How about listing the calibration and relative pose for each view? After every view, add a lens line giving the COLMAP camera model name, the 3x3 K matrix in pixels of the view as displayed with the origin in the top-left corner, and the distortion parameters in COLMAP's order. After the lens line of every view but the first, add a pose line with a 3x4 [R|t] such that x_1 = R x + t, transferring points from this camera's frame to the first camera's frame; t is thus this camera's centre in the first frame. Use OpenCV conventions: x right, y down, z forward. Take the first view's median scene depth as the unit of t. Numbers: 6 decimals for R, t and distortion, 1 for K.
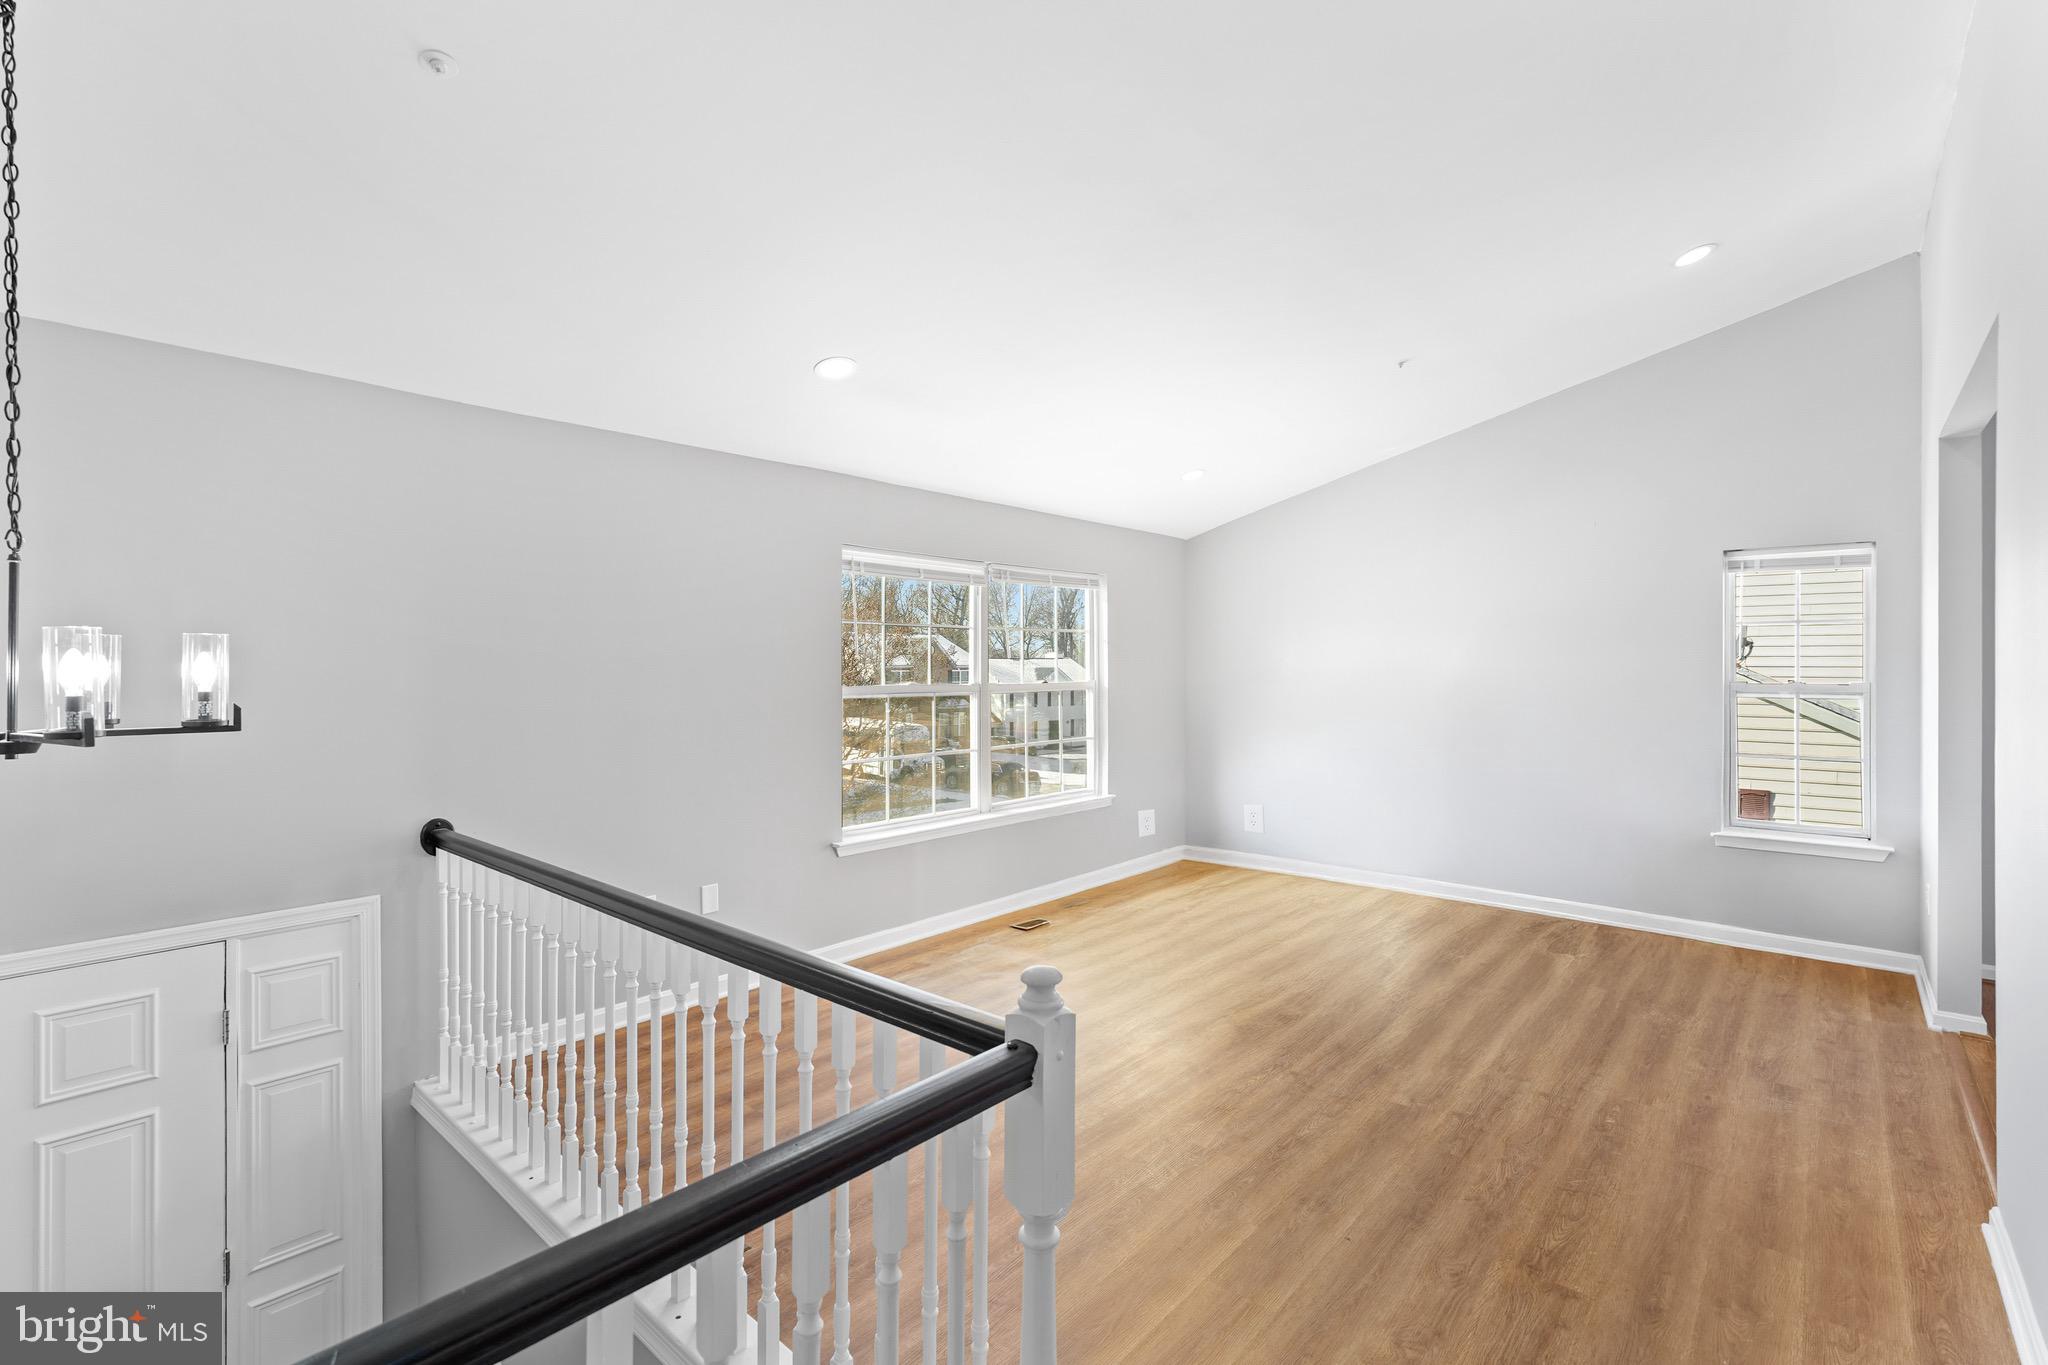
lens RADIAL K [[907.0, 0, 1019.2], [0, 907.0, 677.7], [0, 0, 1]] dist [0.002735, 0.000287]
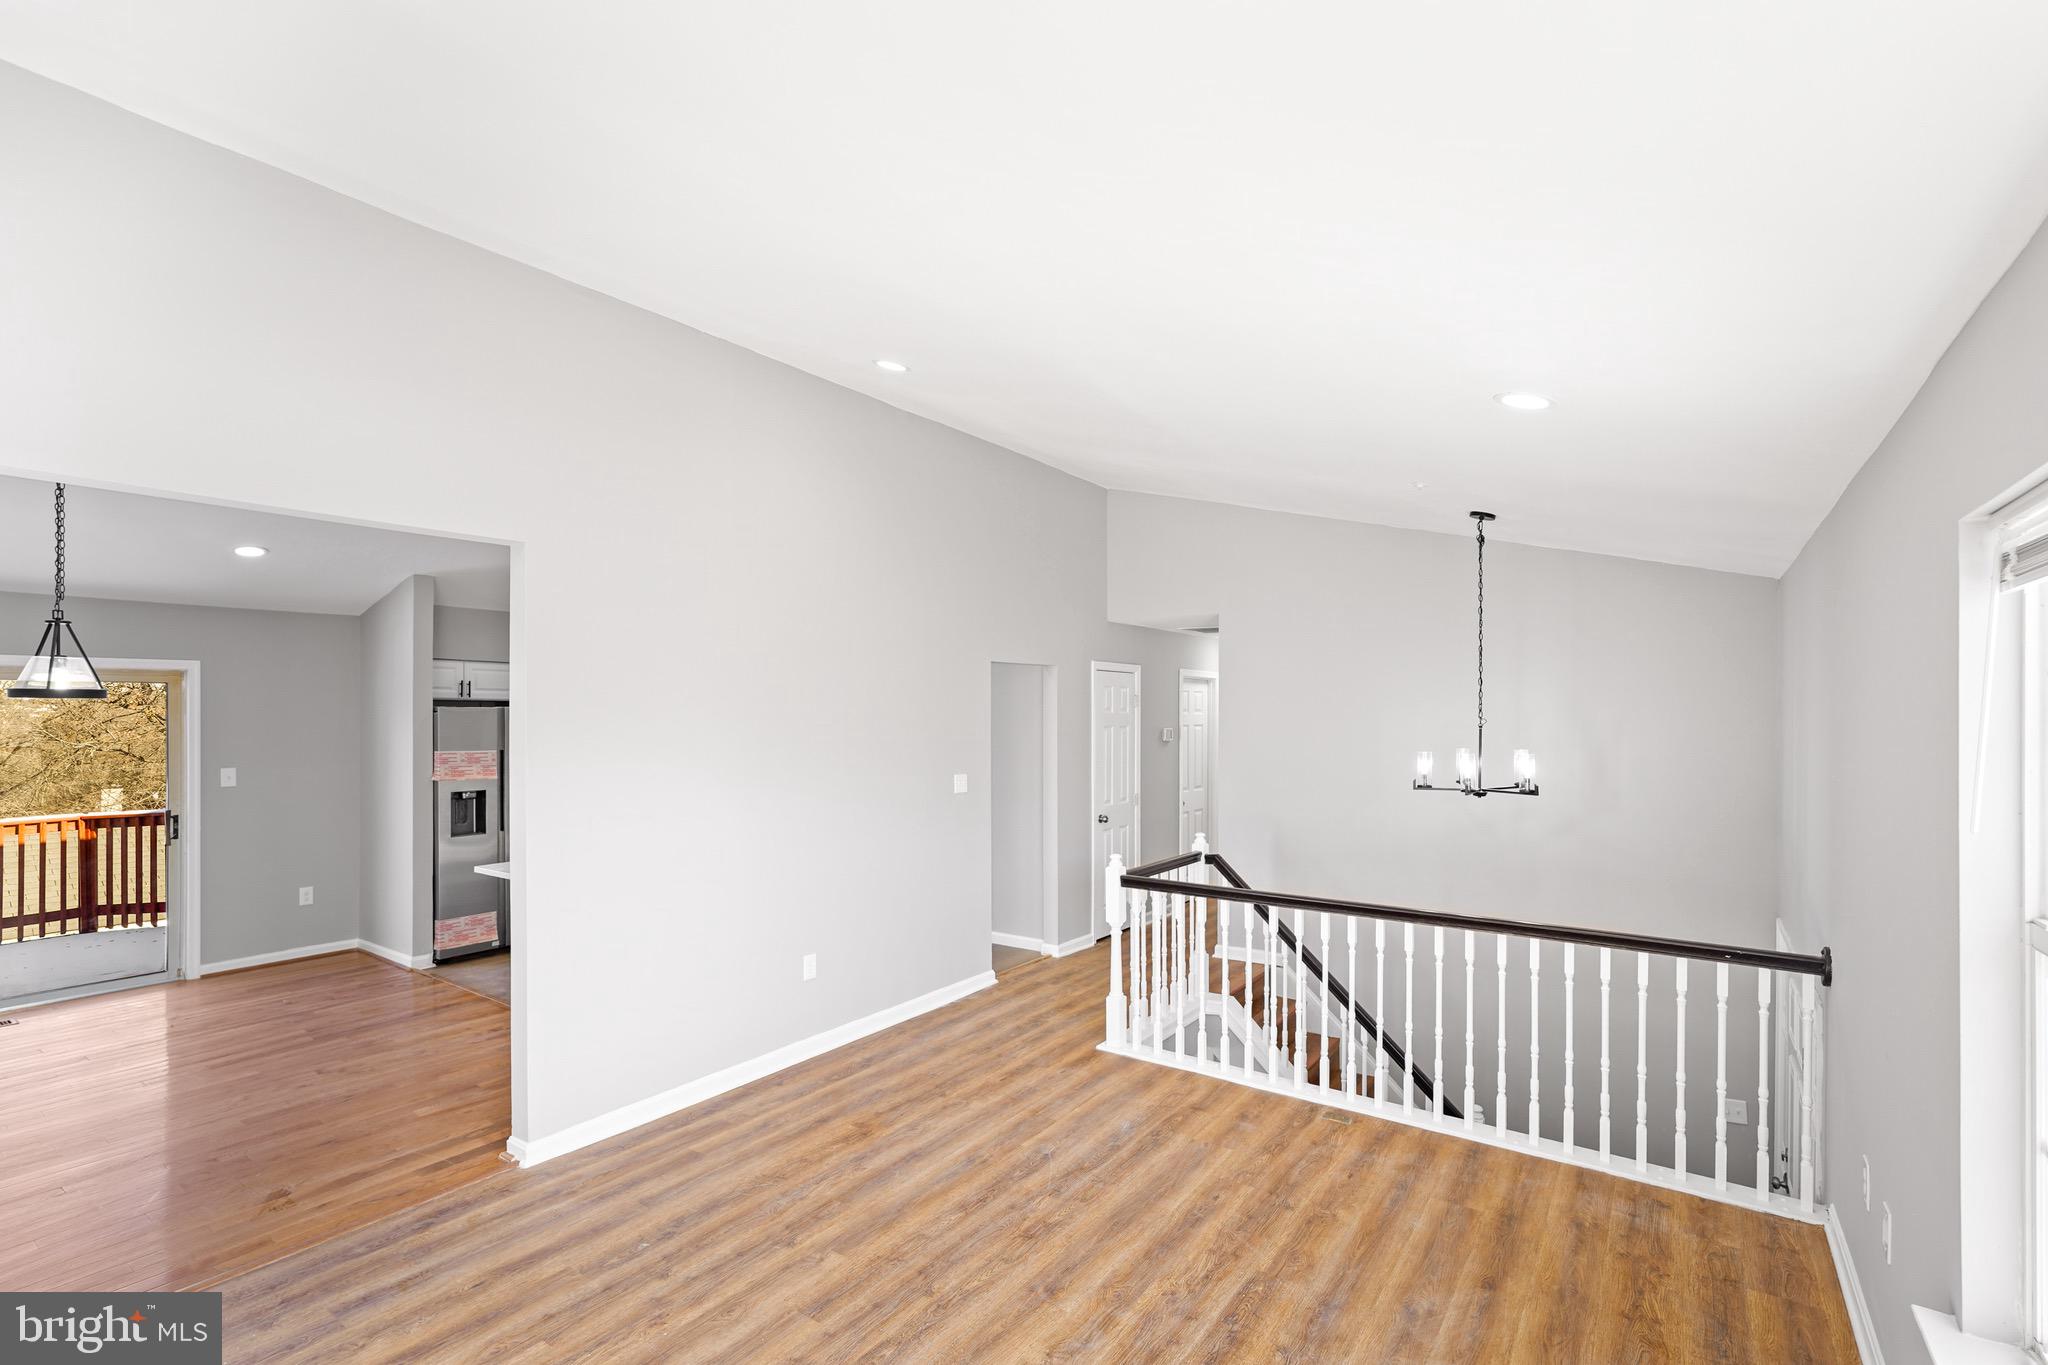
lens RADIAL K [[918.7, 0, 1011.9], [0, 918.7, 709.0], [0, 0, 1]] dist [-0.001564, 0.001297]
pose [[-0.995290, 0.001253, -0.096930, 0.421569], [0.001409, 0.999998, -0.001535, -0.125820], [0.096927, -0.001664, -0.995290, 2.511351]]
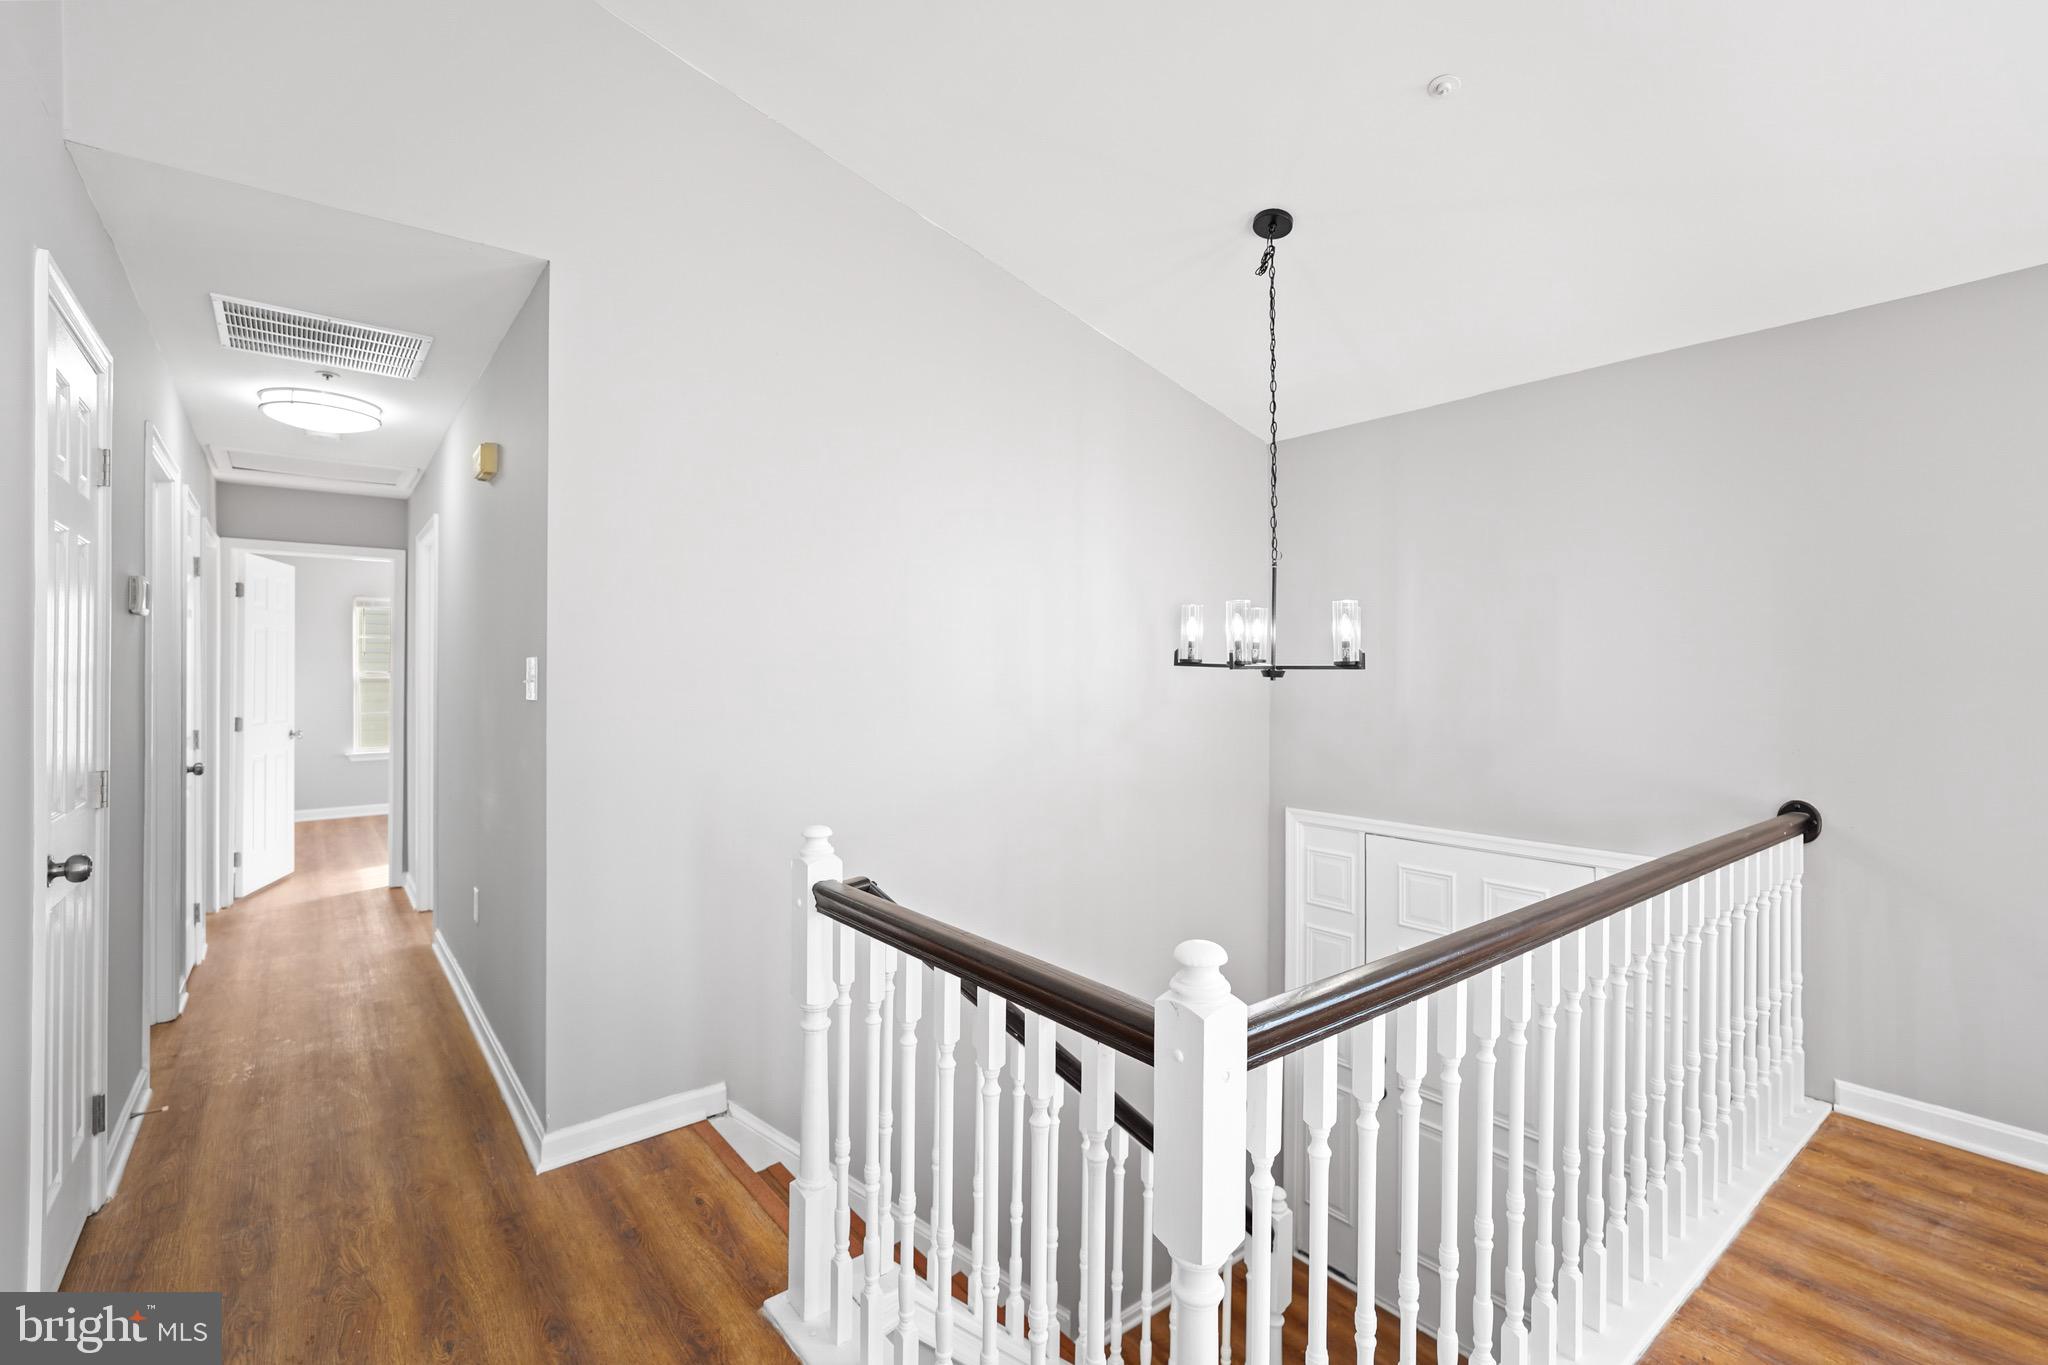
lens RADIAL K [[907.0, 0, 1019.2], [0, 907.0, 677.7], [0, 0, 1]] dist [0.002735, 0.000287]
pose [[-0.175351, 0.000748, -0.984506, 0.461709], [-0.003981, 0.999991, 0.001469, 0.055866], [0.984498, 0.004177, -0.175346, 0.566771]]
